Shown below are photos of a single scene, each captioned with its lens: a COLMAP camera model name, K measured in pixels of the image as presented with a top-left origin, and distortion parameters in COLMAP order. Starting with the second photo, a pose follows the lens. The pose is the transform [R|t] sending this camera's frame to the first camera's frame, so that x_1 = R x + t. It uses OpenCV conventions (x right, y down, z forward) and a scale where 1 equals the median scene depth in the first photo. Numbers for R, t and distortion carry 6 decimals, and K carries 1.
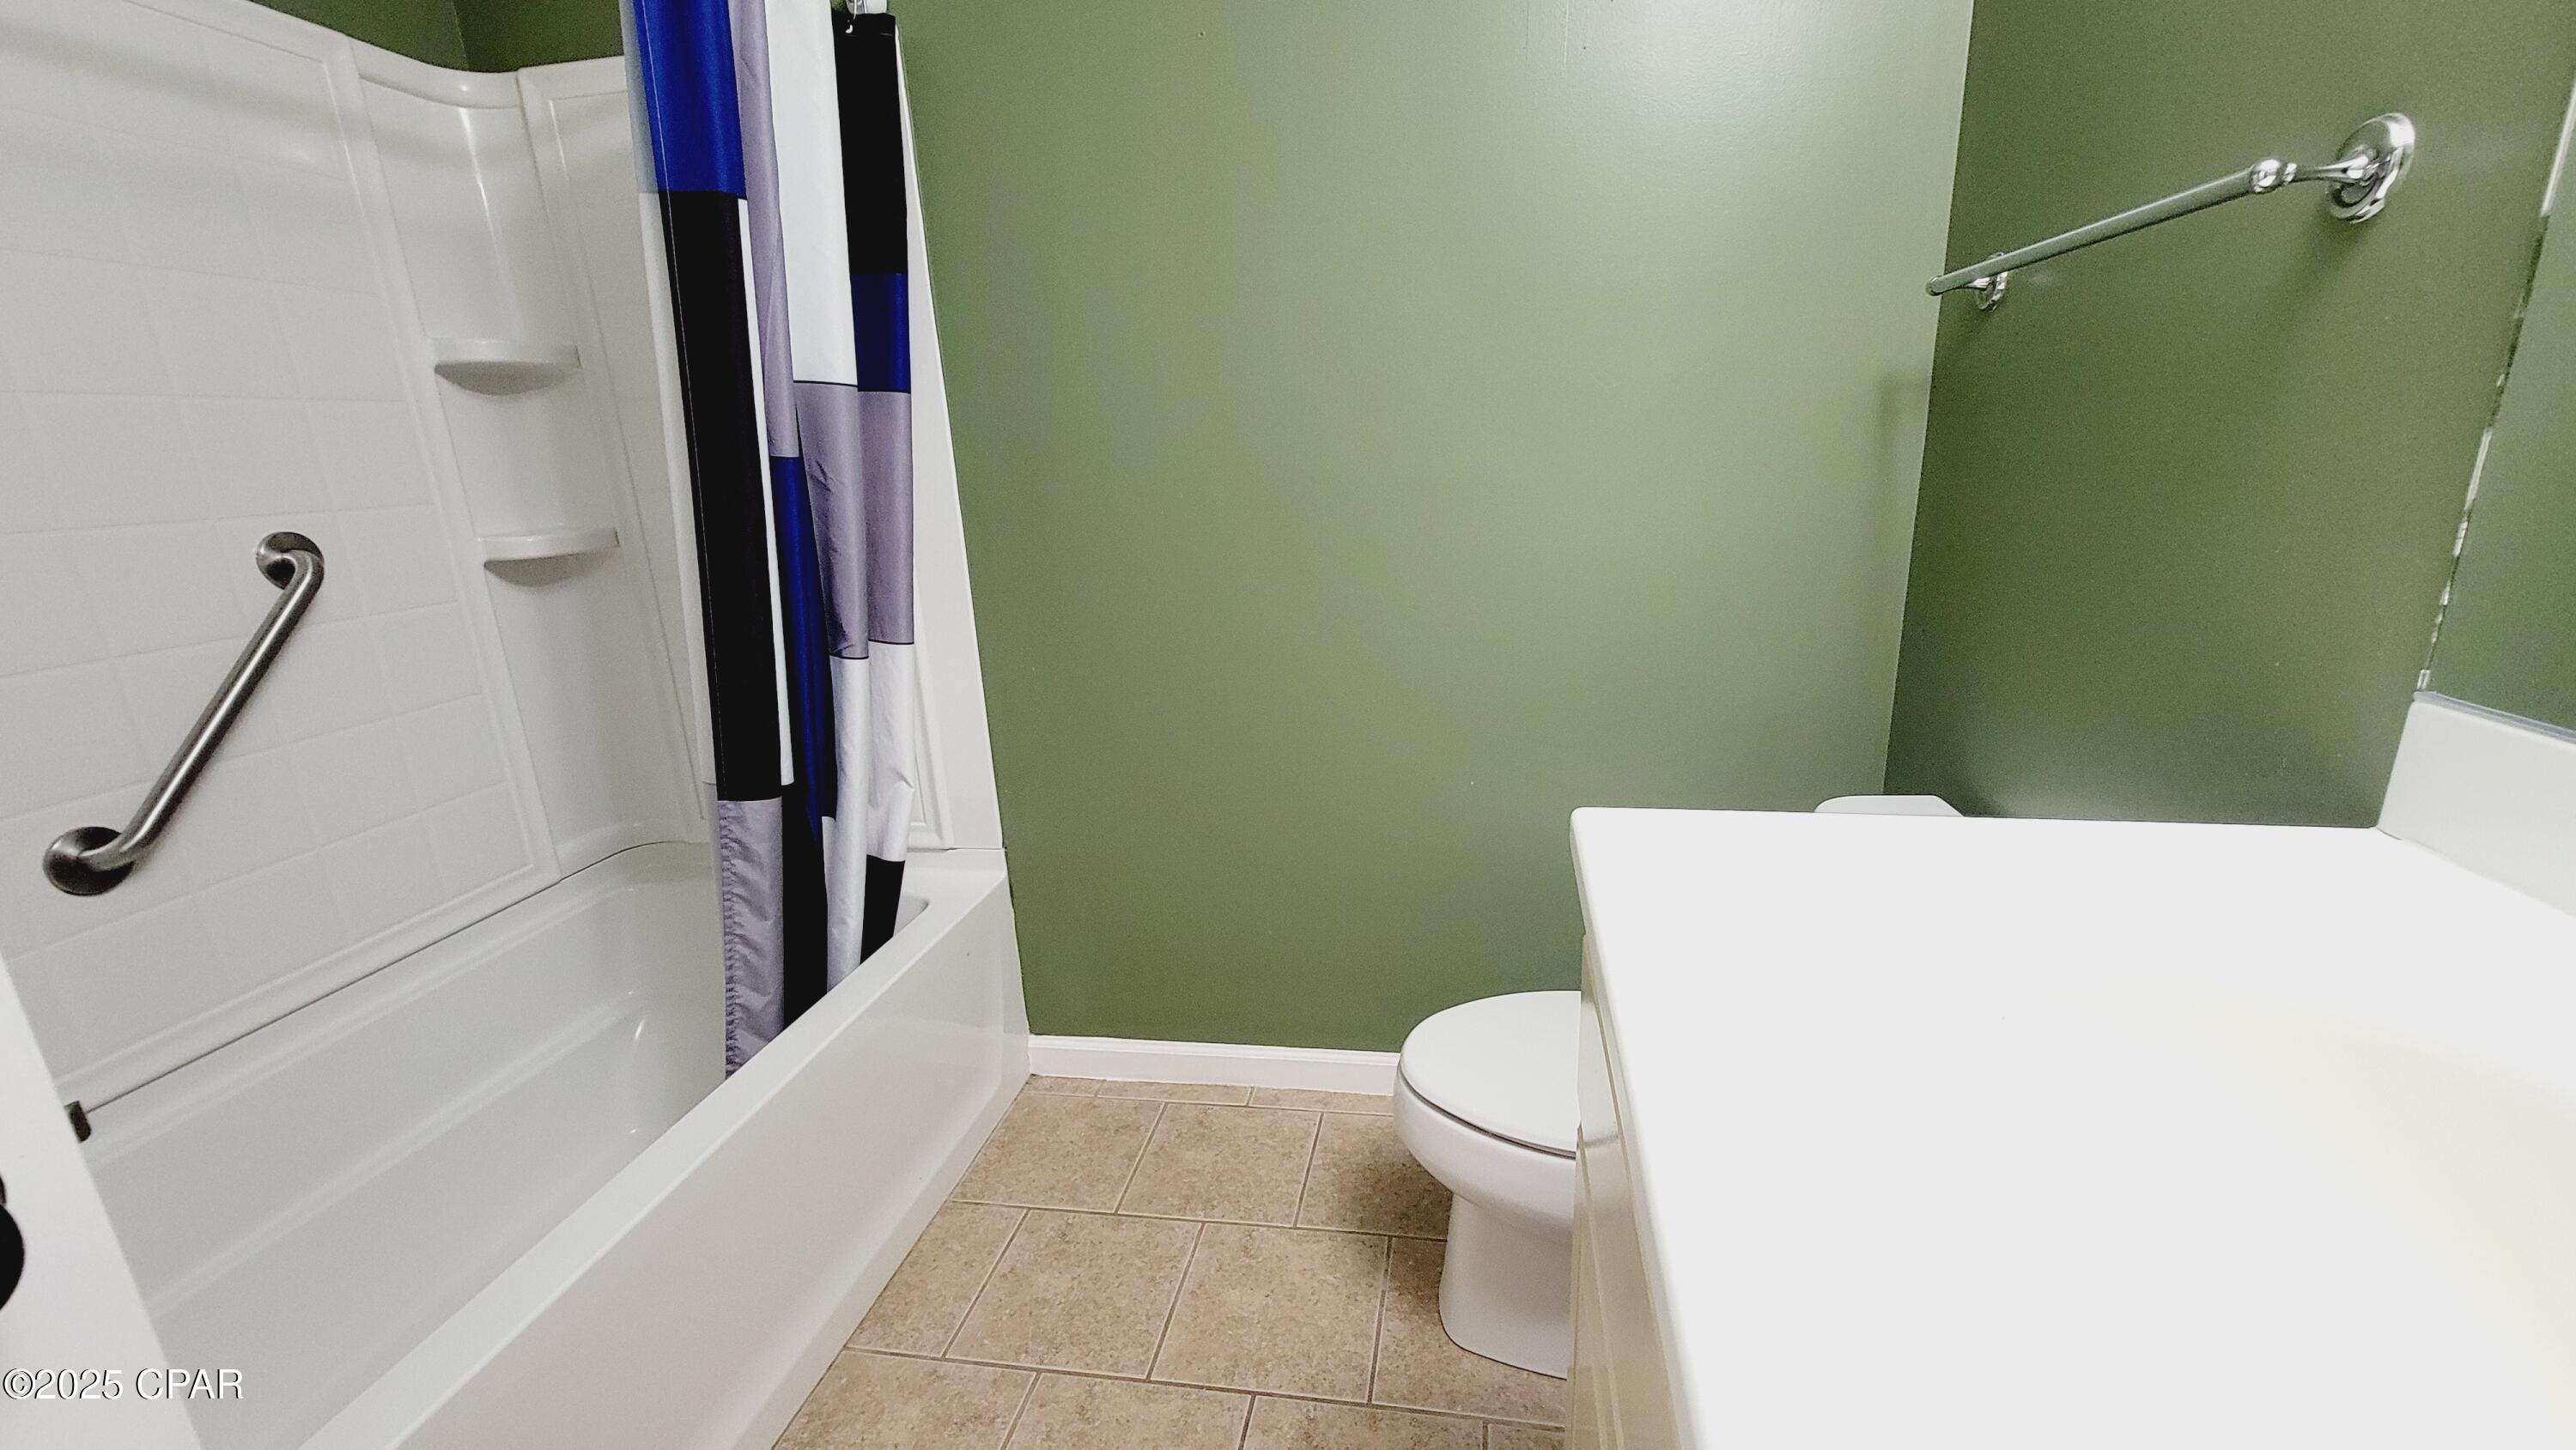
lens RADIAL K [[1041.7, 0, 1282.6], [0, 1041.7, 738.2], [0, 0, 1]] dist [-0.003000, -0.000012]
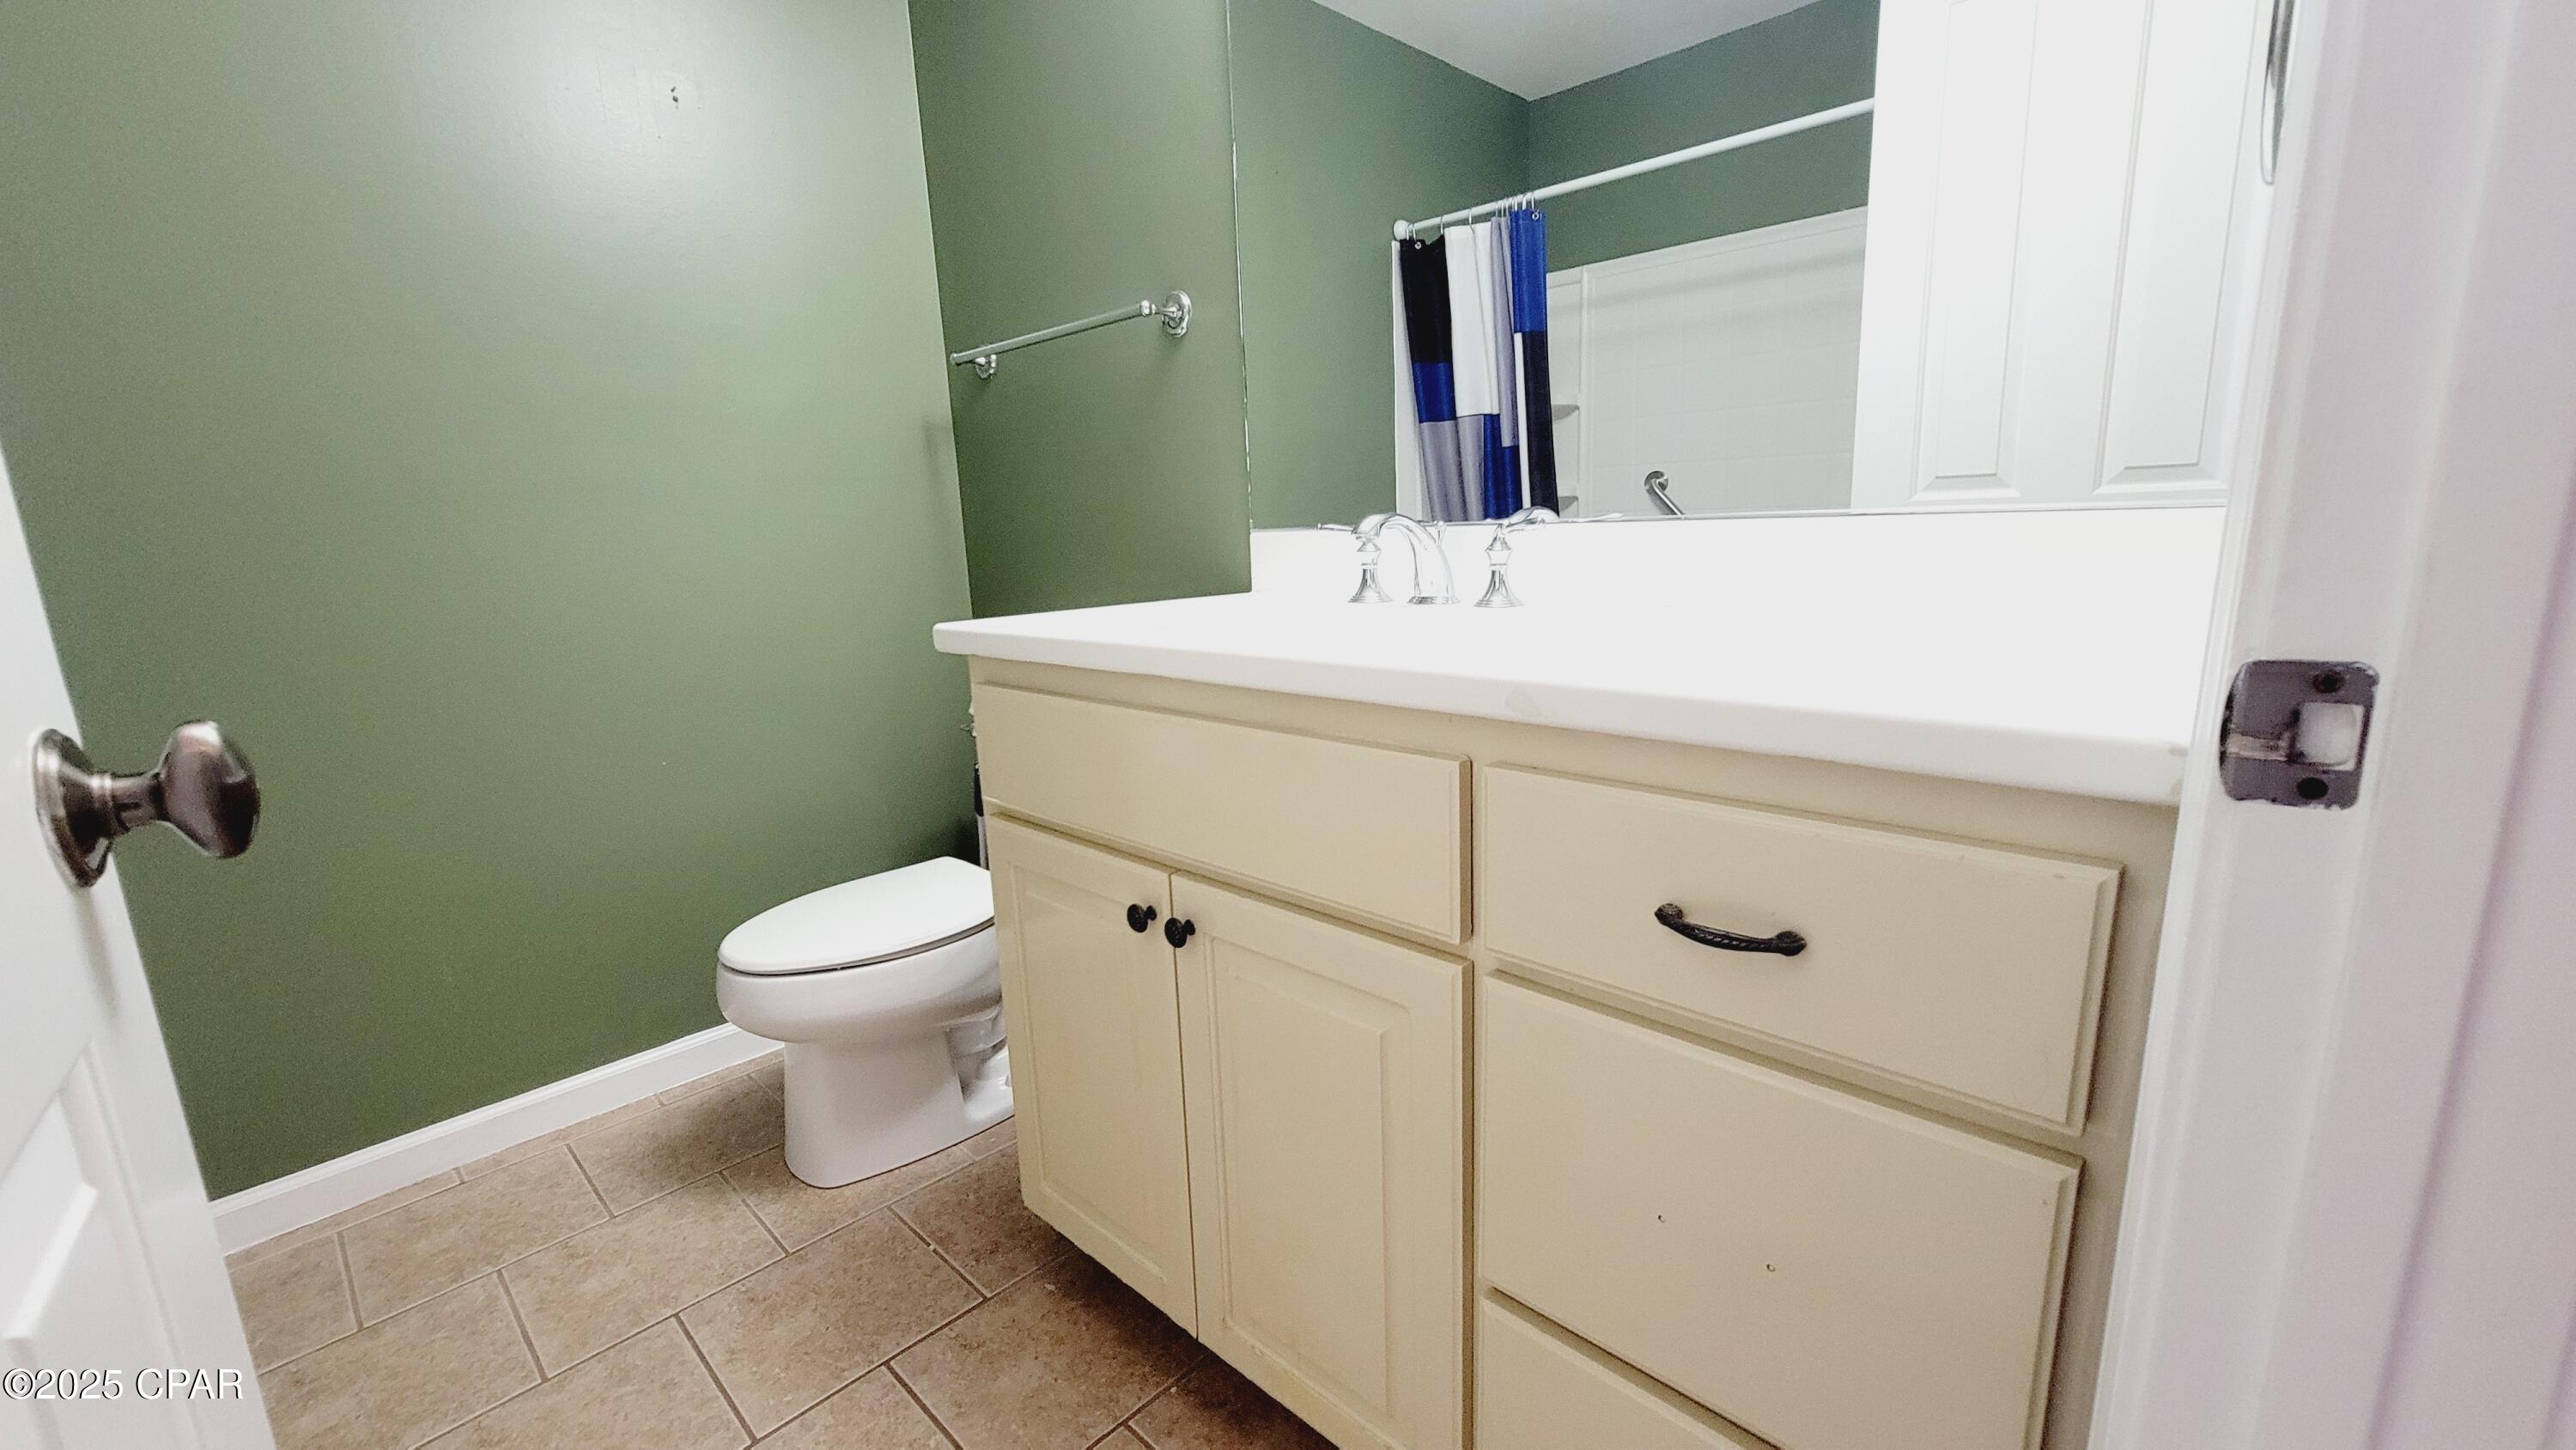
lens RADIAL K [[1041.7, 0, 1282.6], [0, 1041.7, 738.2], [0, 0, 1]] dist [-0.003000, -0.000012]
pose [[0.558493, -0.147840, 0.816228, -0.445134], [0.235569, 0.971745, 0.014823, 0.202741], [-0.795357, 0.184000, 0.577540, -0.173717]]
